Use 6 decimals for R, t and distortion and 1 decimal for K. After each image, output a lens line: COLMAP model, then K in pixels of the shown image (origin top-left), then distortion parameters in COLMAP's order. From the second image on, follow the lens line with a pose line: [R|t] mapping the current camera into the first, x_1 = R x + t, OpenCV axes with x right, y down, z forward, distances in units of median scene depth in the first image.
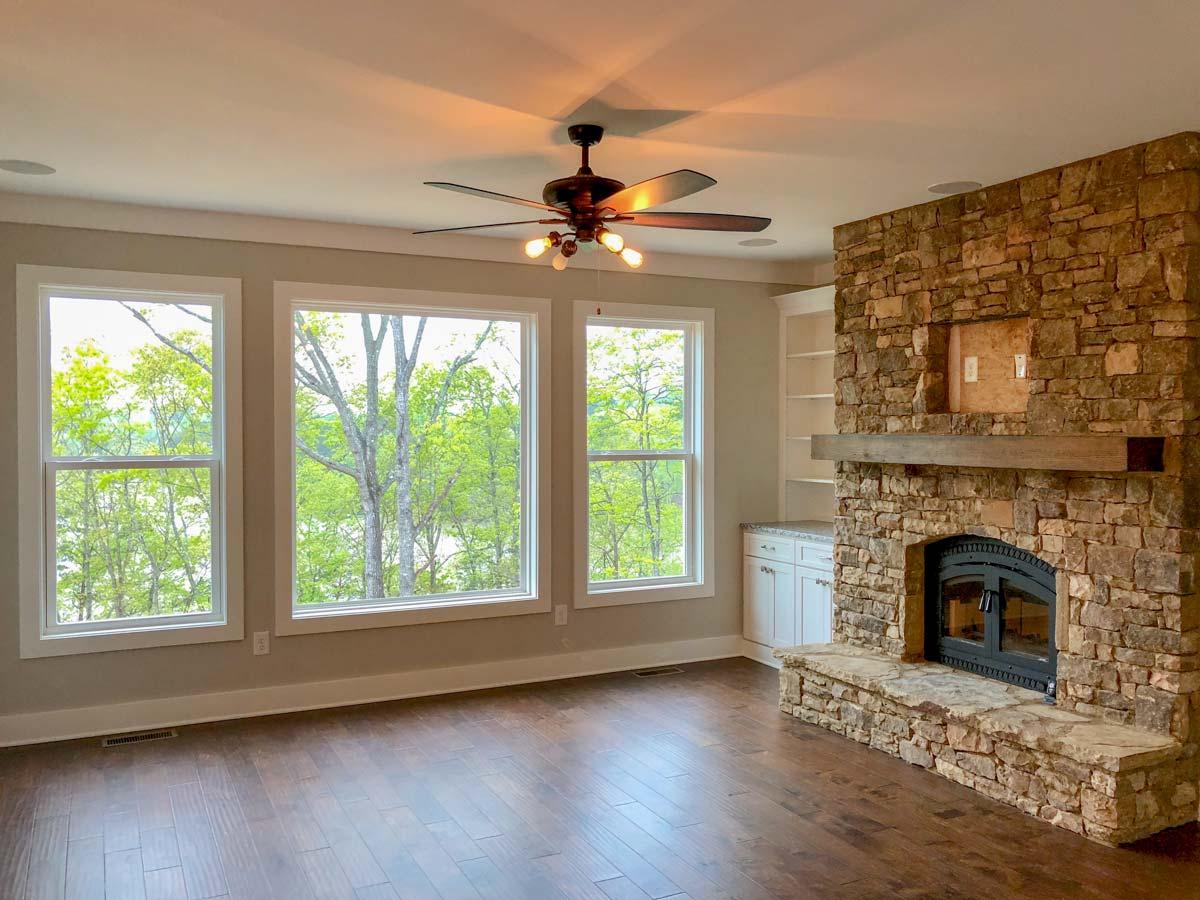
lens RADIAL K [[1003.6, 0, 598.3], [0, 1003.6, 448.1], [0, 0, 1]] dist [-0.005278, 0.008291]
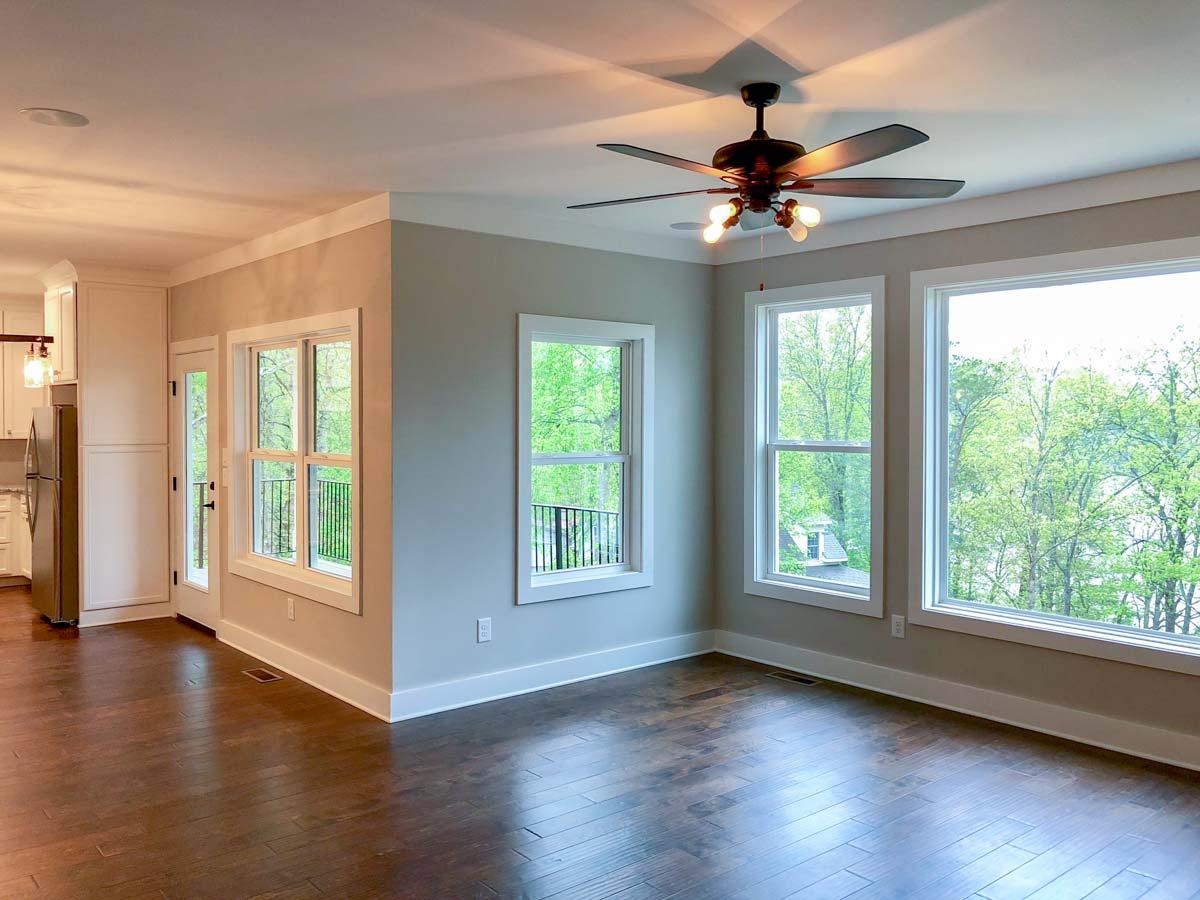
lens RADIAL K [[991.6, 0, 606.3], [0, 991.6, 439.9], [0, 0, 1]] dist [-0.001859, 0.002750]
pose [[0.247175, 0.024543, -0.968660, 0.581406], [-0.014241, 0.999663, 0.021695, -0.015077], [0.968866, 0.008432, 0.247442, 0.462074]]
